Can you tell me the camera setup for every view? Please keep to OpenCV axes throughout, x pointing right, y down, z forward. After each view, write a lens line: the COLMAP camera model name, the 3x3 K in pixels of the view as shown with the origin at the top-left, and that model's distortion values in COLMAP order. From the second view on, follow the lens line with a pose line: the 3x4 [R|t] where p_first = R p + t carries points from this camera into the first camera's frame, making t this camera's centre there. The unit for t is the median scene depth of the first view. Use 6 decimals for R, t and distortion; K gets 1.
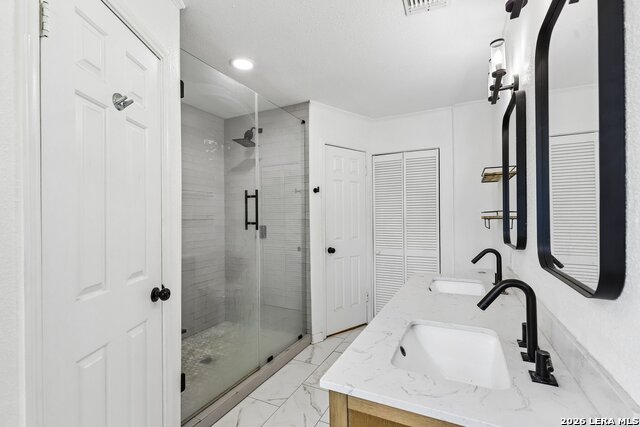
lens RADIAL K [[287.5, 0, 331.0], [0, 287.5, 228.0], [0, 0, 1]] dist [0.001723, 0.000378]
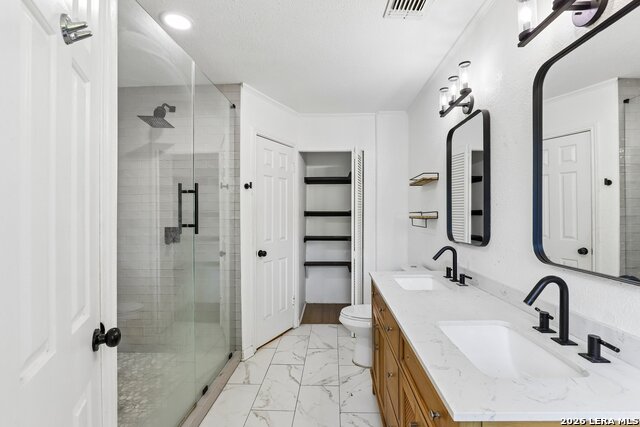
lens RADIAL K [[287.5, 0, 330.6], [0, 287.5, 226.9], [0, 0, 1]] dist [0.001723, 0.000378]
pose [[0.911819, -0.016938, 0.410244, -0.189791], [0.014600, 0.999854, 0.008830, -0.011245], [-0.410334, -0.002062, 0.911933, 0.096130]]
